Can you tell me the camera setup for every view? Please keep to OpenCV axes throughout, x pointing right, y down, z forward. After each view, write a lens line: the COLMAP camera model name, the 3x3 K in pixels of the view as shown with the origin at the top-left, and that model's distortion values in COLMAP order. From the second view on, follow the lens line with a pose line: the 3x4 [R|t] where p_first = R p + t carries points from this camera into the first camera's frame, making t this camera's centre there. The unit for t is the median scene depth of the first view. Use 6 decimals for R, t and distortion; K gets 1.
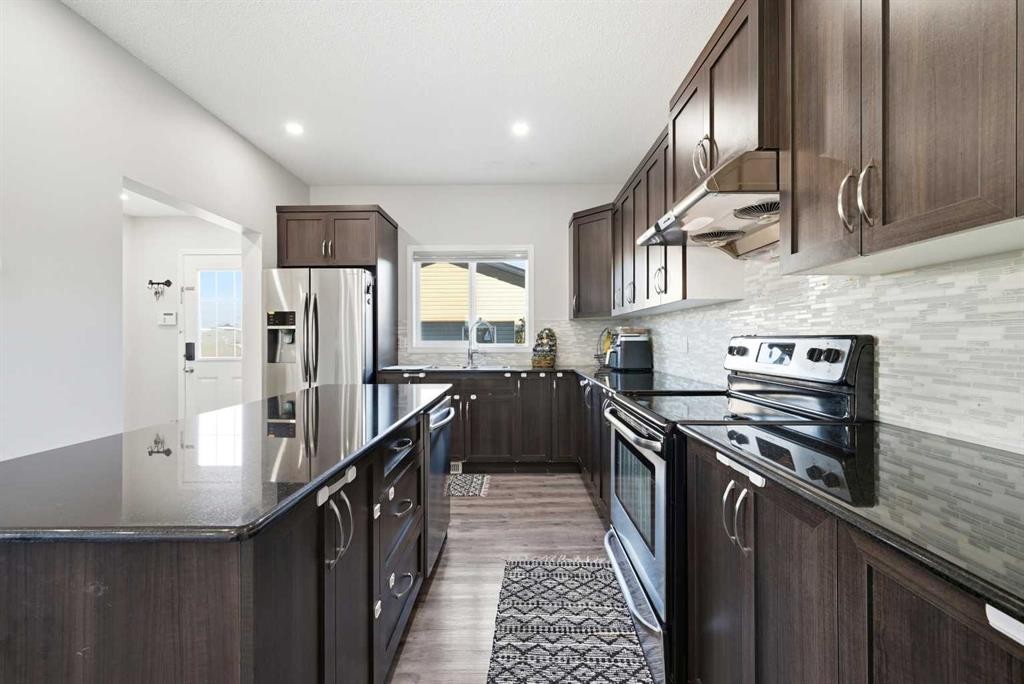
lens RADIAL K [[409.6, 0, 512.0], [0, 409.6, 342.0], [0, 0, 1]] dist [0.001566, 0.000114]
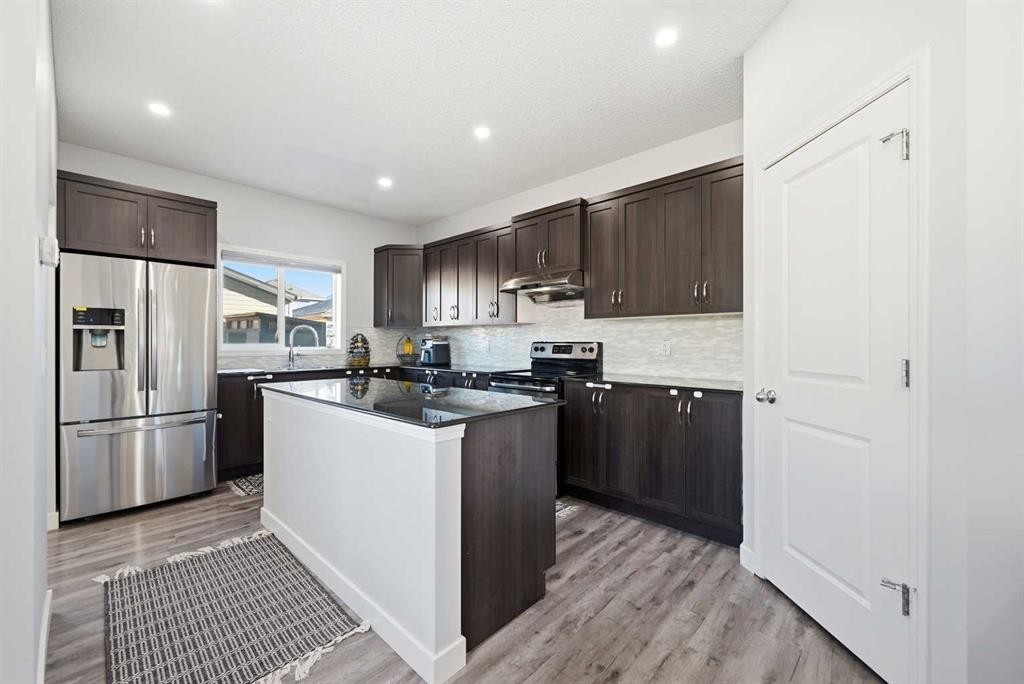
lens RADIAL K [[409.6, 0, 512.0], [0, 409.6, 342.0], [0, 0, 1]] dist [0.001566, 0.000114]
pose [[0.676140, 0.004823, 0.736757, -0.566273], [0.001420, 0.999968, -0.007850, 0.001349], [-0.736771, 0.006354, 0.676112, -0.154249]]
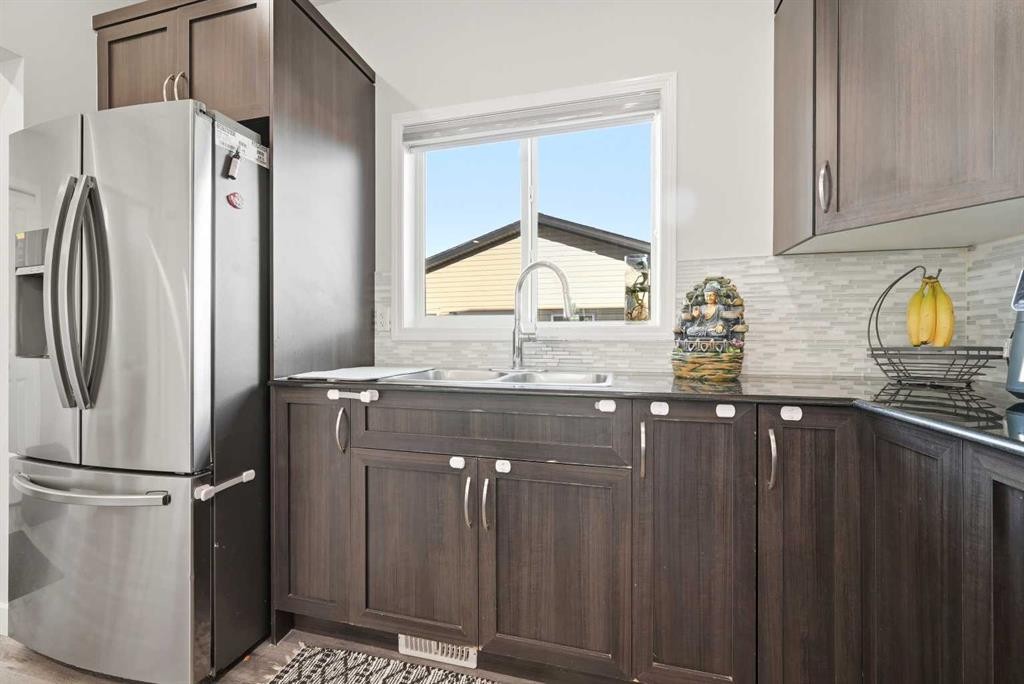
lens RADIAL K [[409.6, 0, 512.0], [0, 409.6, 342.0], [0, 0, 1]] dist [0.001566, 0.000114]
pose [[0.970226, 0.006605, -0.242111, -0.005244], [-0.004631, 0.999951, 0.008721, 0.027992], [0.242156, -0.007340, 0.970209, 0.669895]]
